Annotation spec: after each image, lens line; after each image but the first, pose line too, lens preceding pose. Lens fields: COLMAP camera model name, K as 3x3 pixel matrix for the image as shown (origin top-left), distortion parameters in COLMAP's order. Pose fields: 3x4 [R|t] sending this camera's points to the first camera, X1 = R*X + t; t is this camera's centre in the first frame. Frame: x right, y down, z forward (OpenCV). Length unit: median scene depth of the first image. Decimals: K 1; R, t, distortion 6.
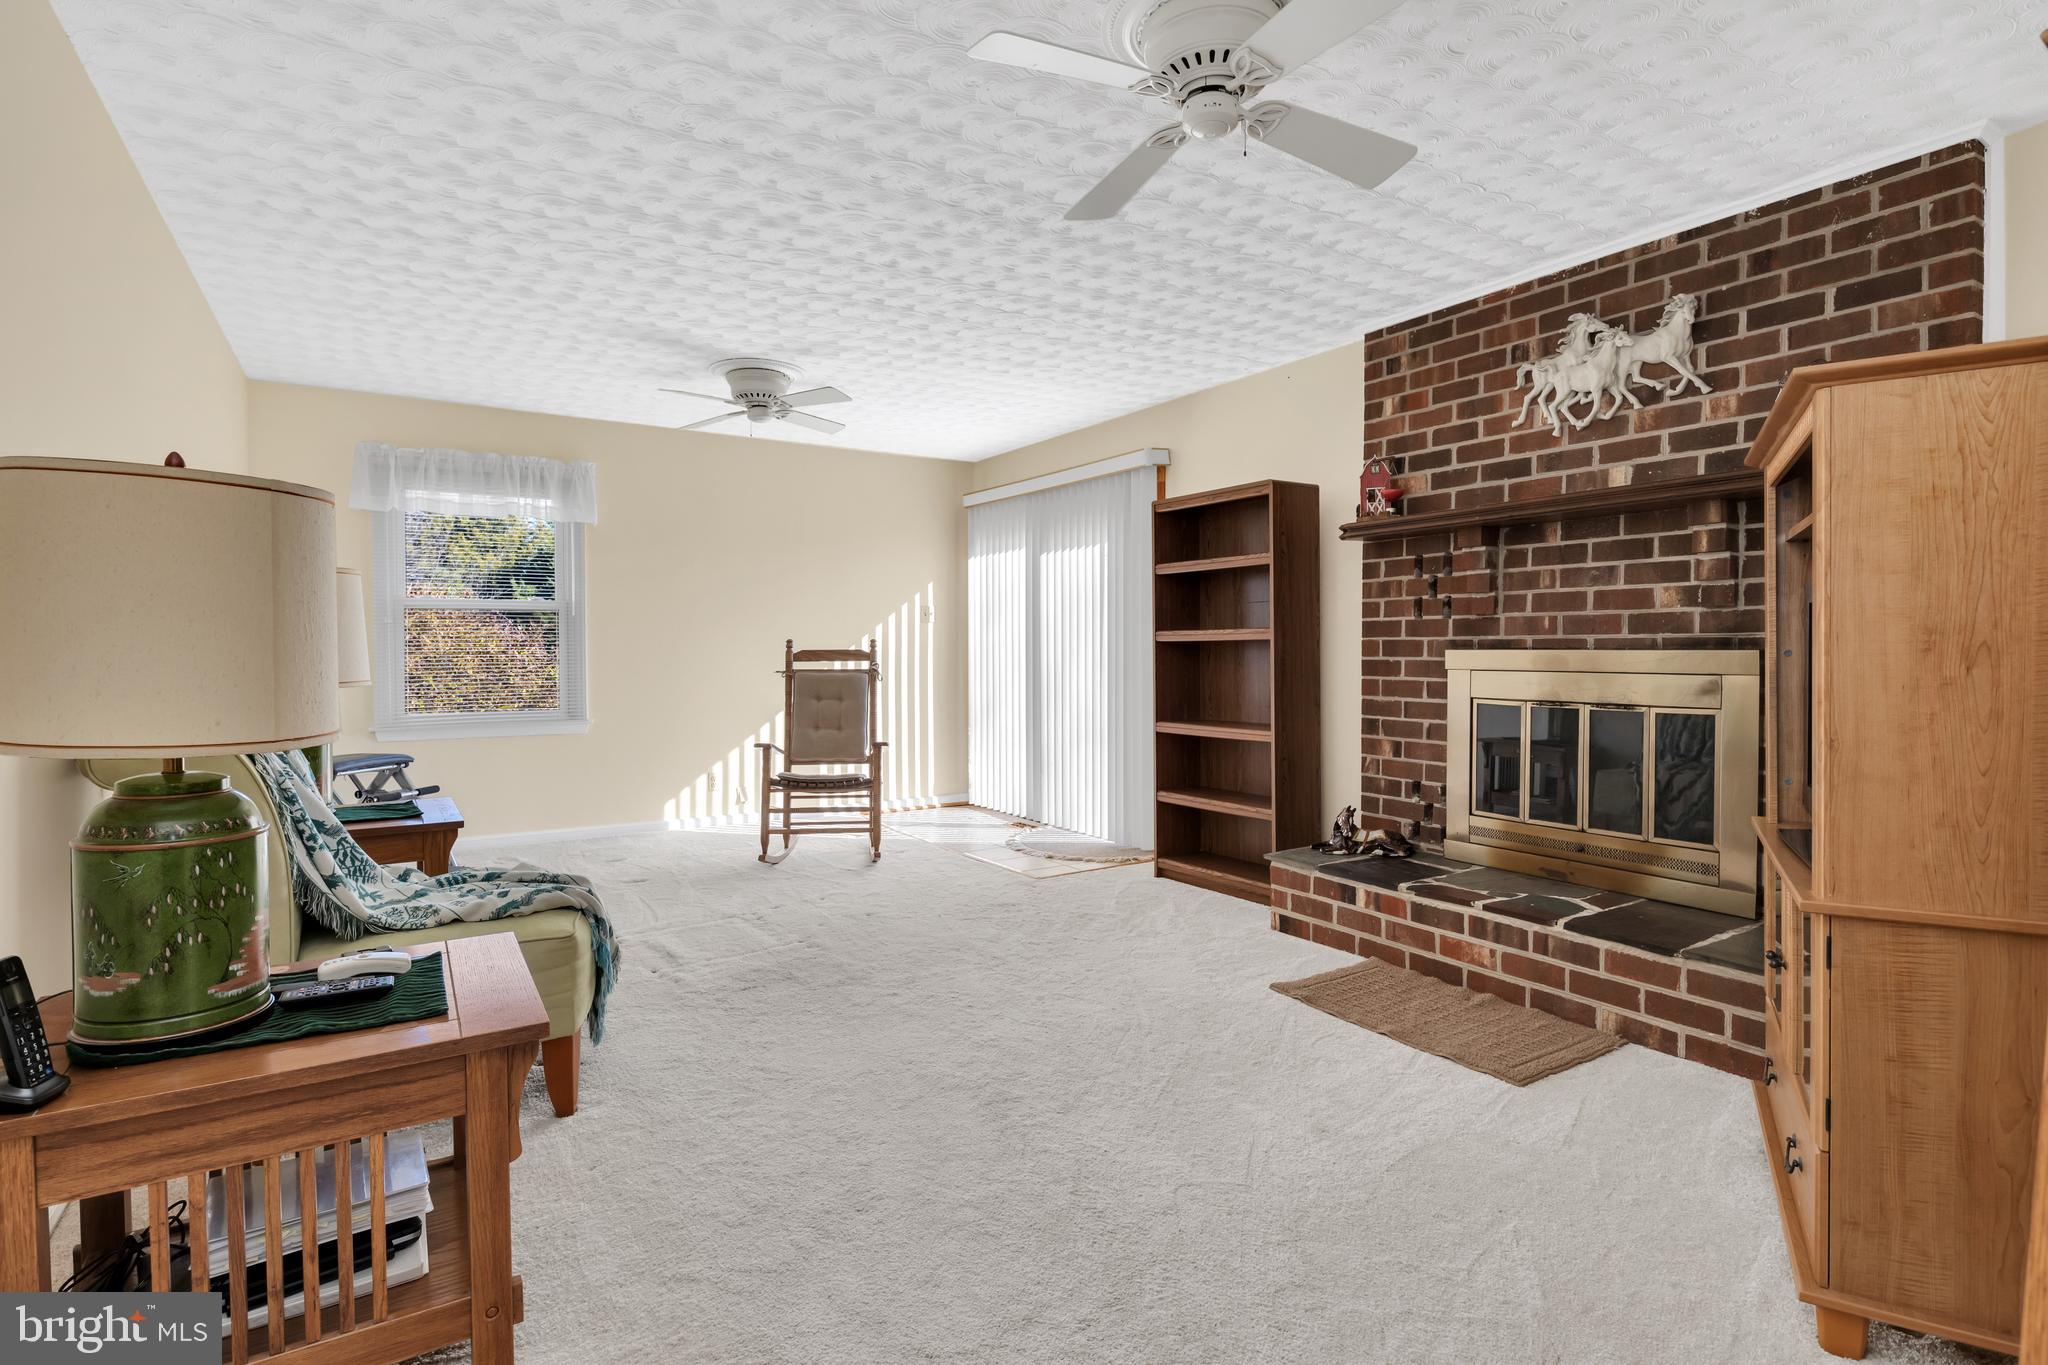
lens RADIAL K [[1008.6, 0, 1022.7], [0, 1008.6, 675.1], [0, 0, 1]] dist [-0.001793, -0.001772]
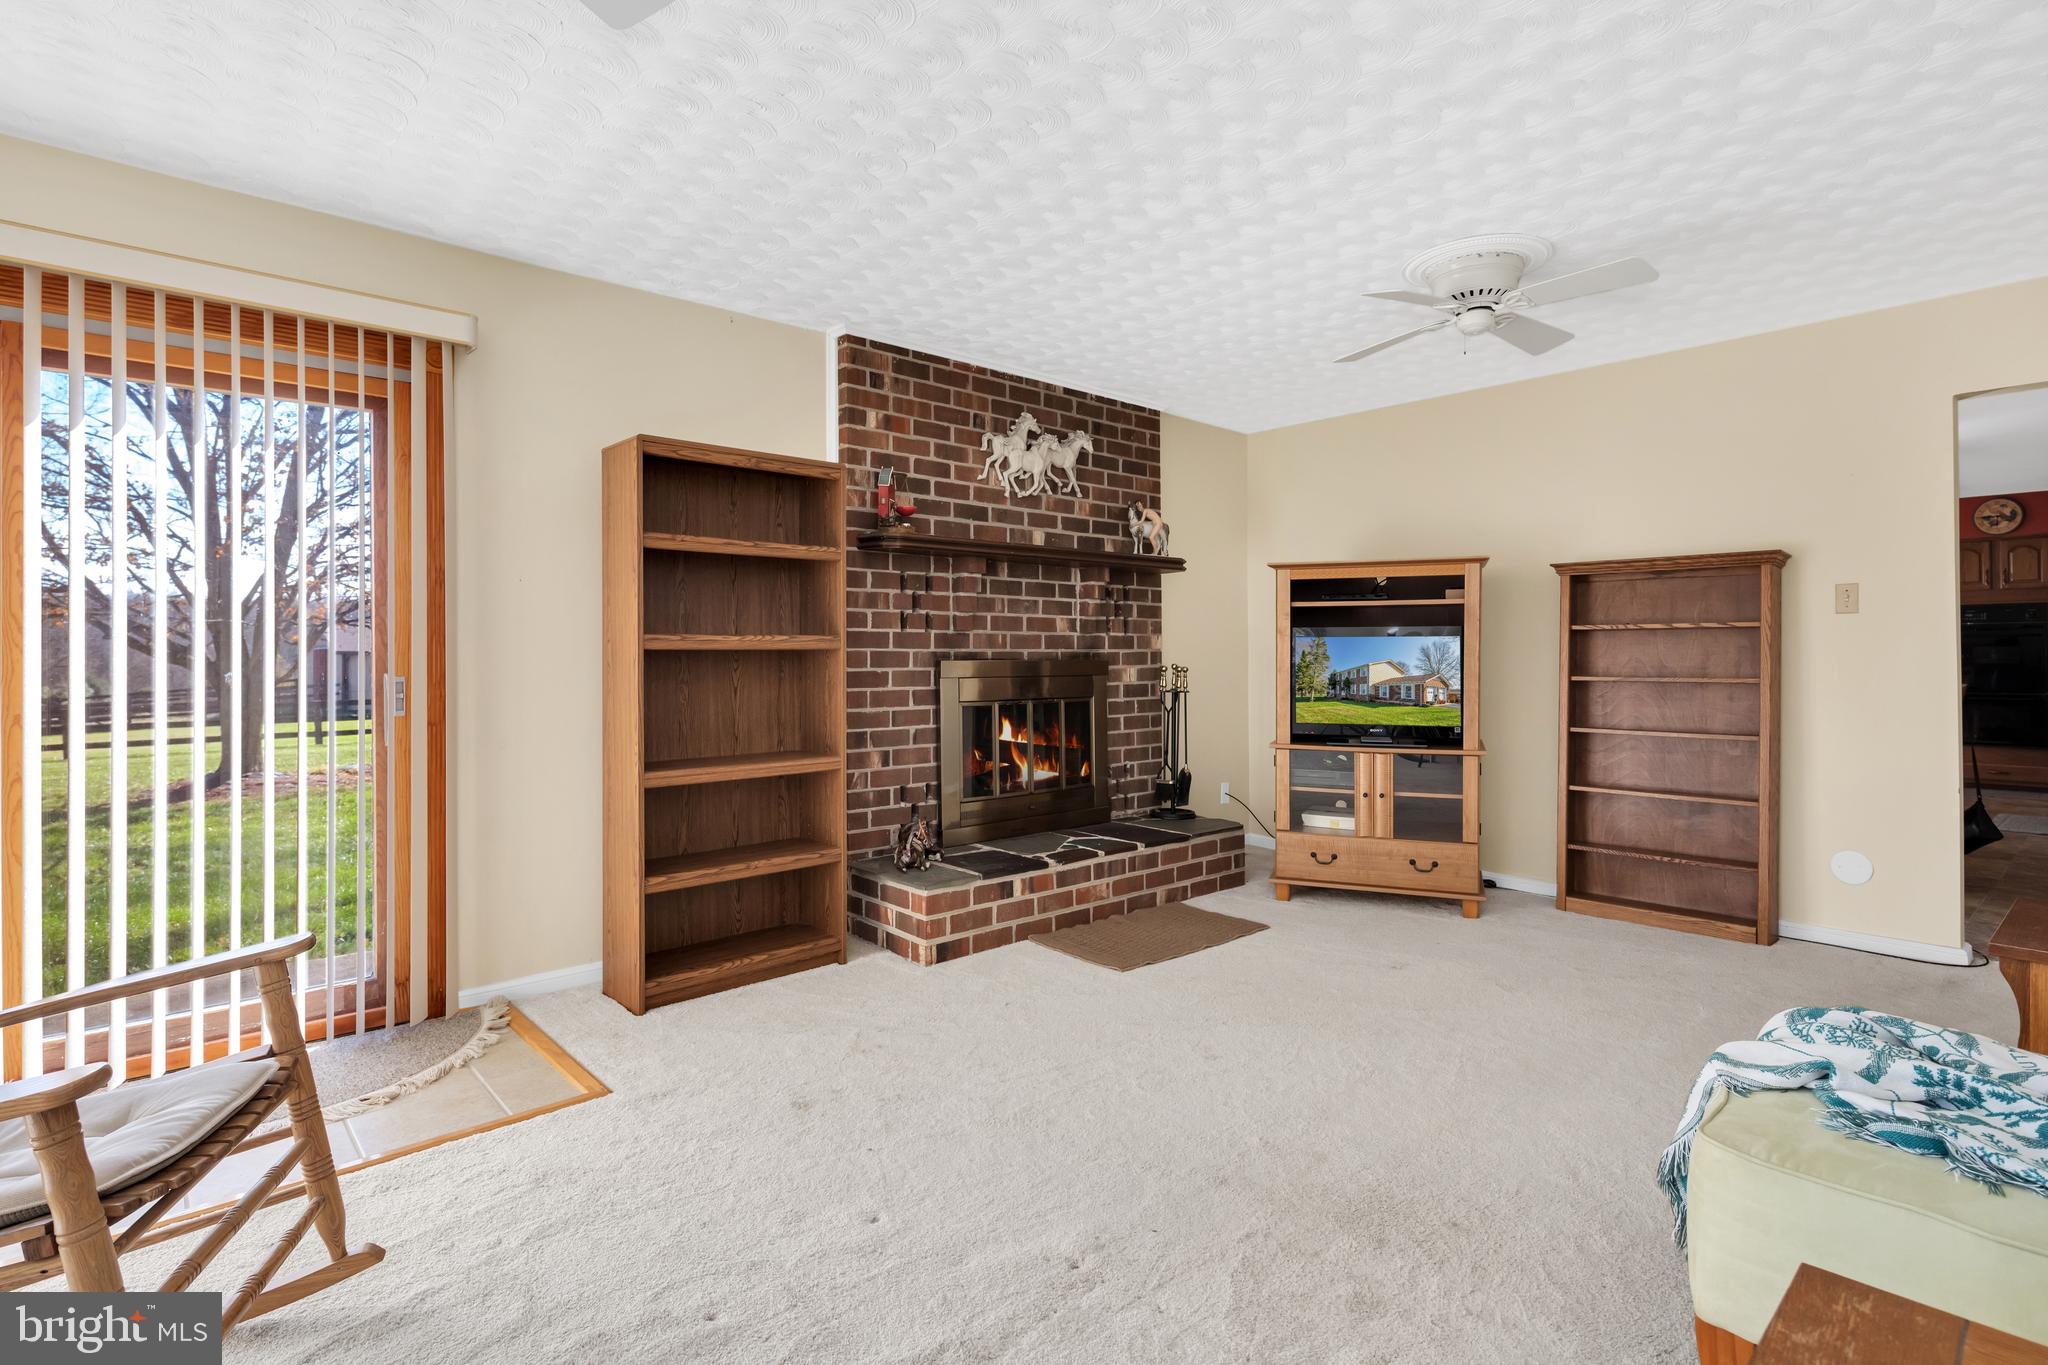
lens RADIAL K [[1008.6, 0, 1012.8], [0, 1008.6, 653.0], [0, 0, 1]] dist [-0.001793, -0.001772]
pose [[-0.160613, 0.005312, 0.987003, -0.738635], [0.028444, 0.999595, -0.000751, -0.032319], [-0.986608, 0.027954, -0.160699, 1.168712]]
